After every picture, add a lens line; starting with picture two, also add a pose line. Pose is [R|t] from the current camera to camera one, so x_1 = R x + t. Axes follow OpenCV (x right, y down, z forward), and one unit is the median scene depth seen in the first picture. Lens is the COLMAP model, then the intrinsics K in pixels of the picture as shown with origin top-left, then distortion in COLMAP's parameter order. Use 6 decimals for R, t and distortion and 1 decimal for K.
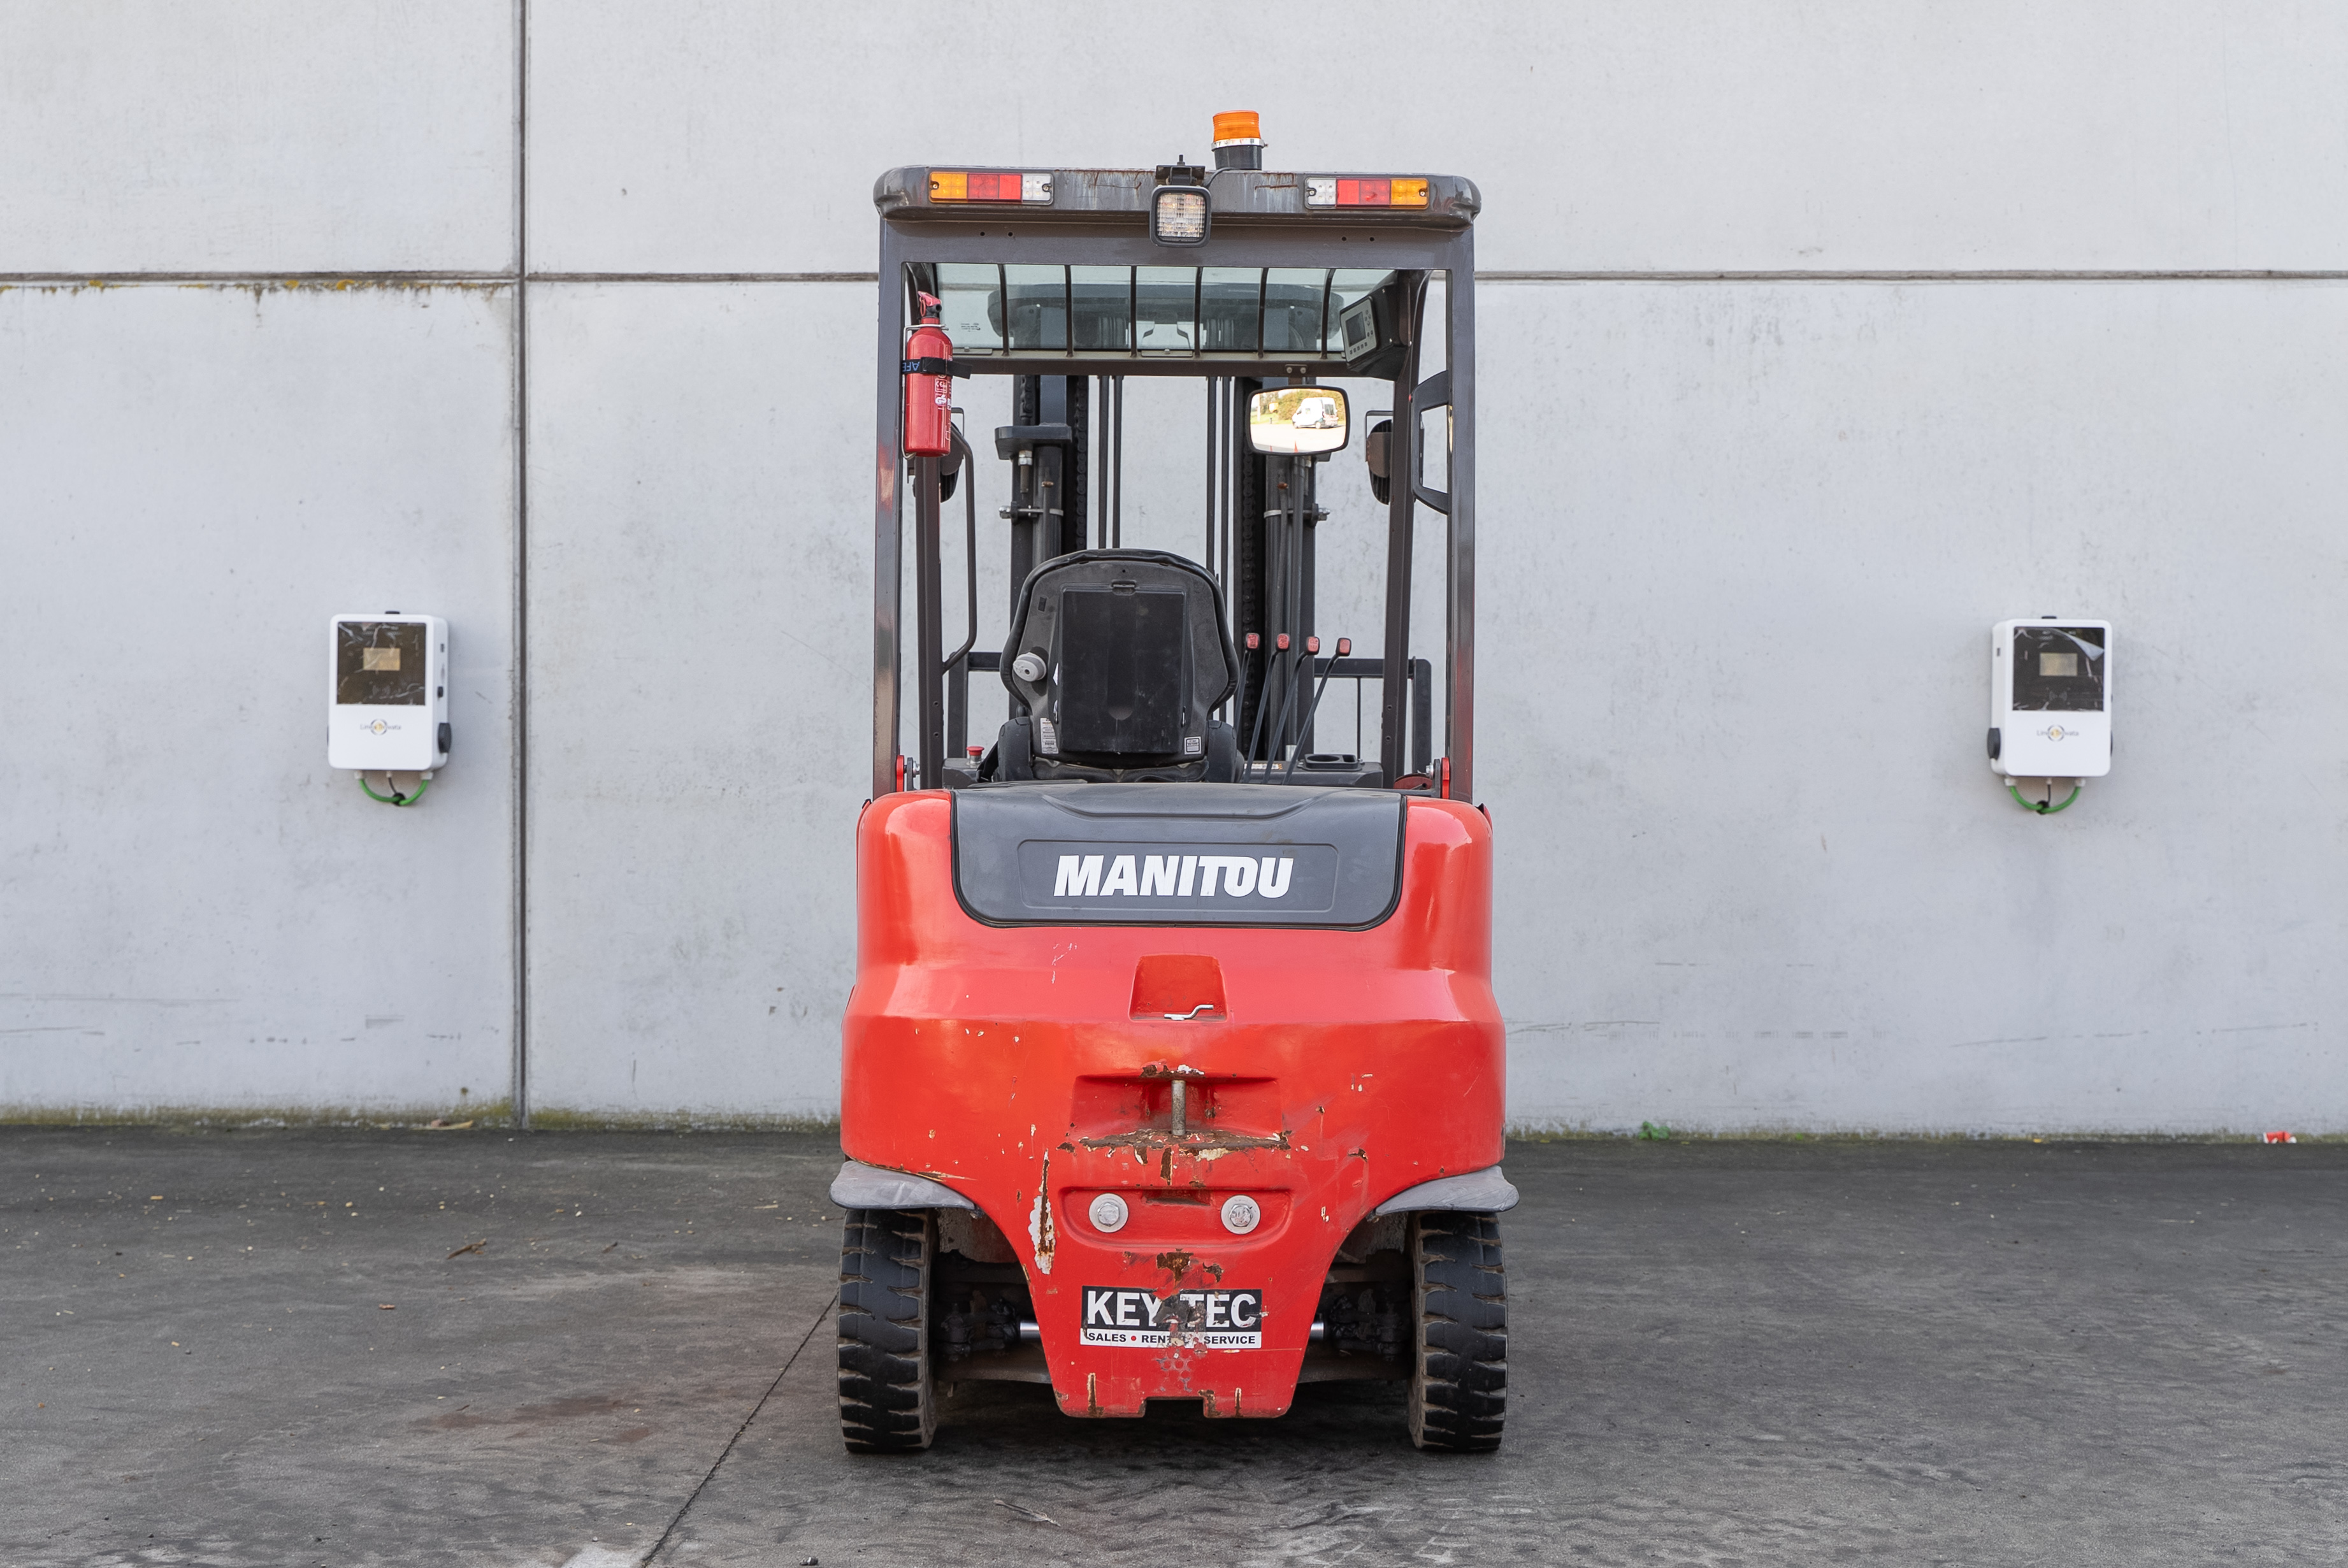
lens RADIAL K [[3148.9, 0, 1180.3], [0, 3148.9, 787.8], [0, 0, 1]] dist [-0.004343, 0.000000]
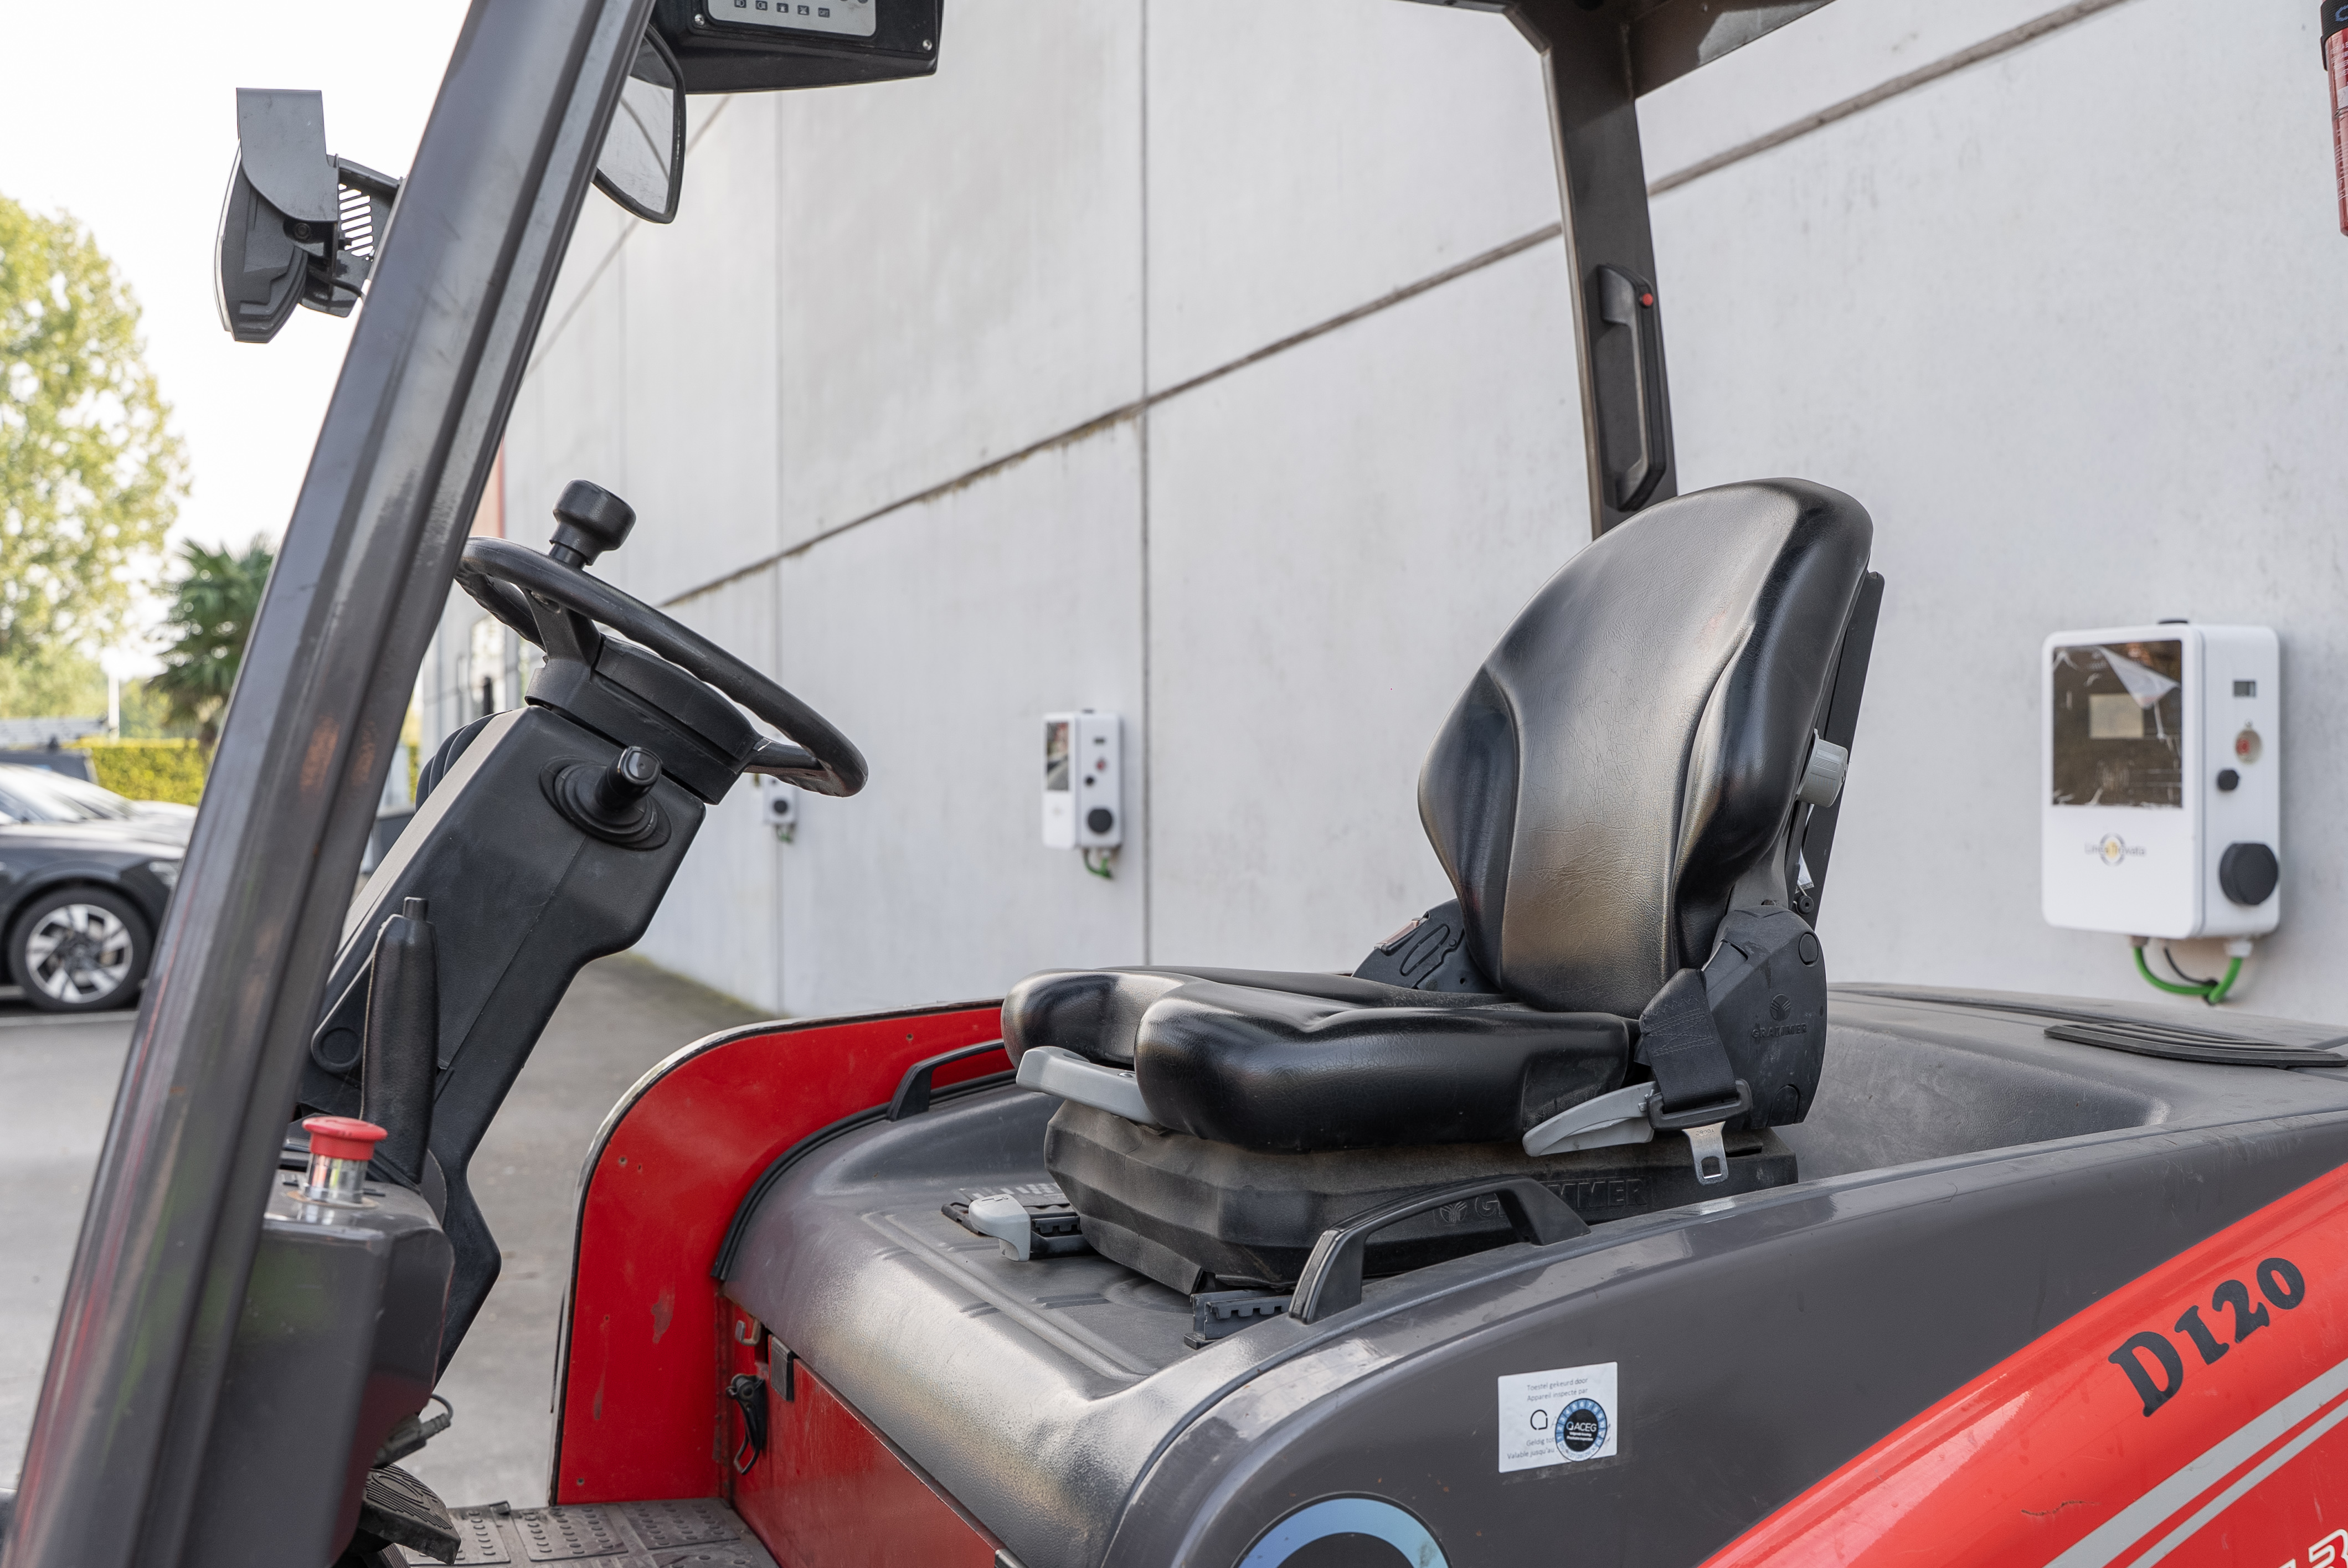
lens RADIAL K [[2402.0, 0, 1158.9], [0, 2402.0, 769.0], [0, 0, 1]] dist [-0.000757, 0.000000]
pose [[0.382277, -0.009021, -0.924004, 0.581925], [-0.001459, 0.999945, -0.010366, -0.026241], [0.924047, 0.005311, 0.382243, 0.705443]]
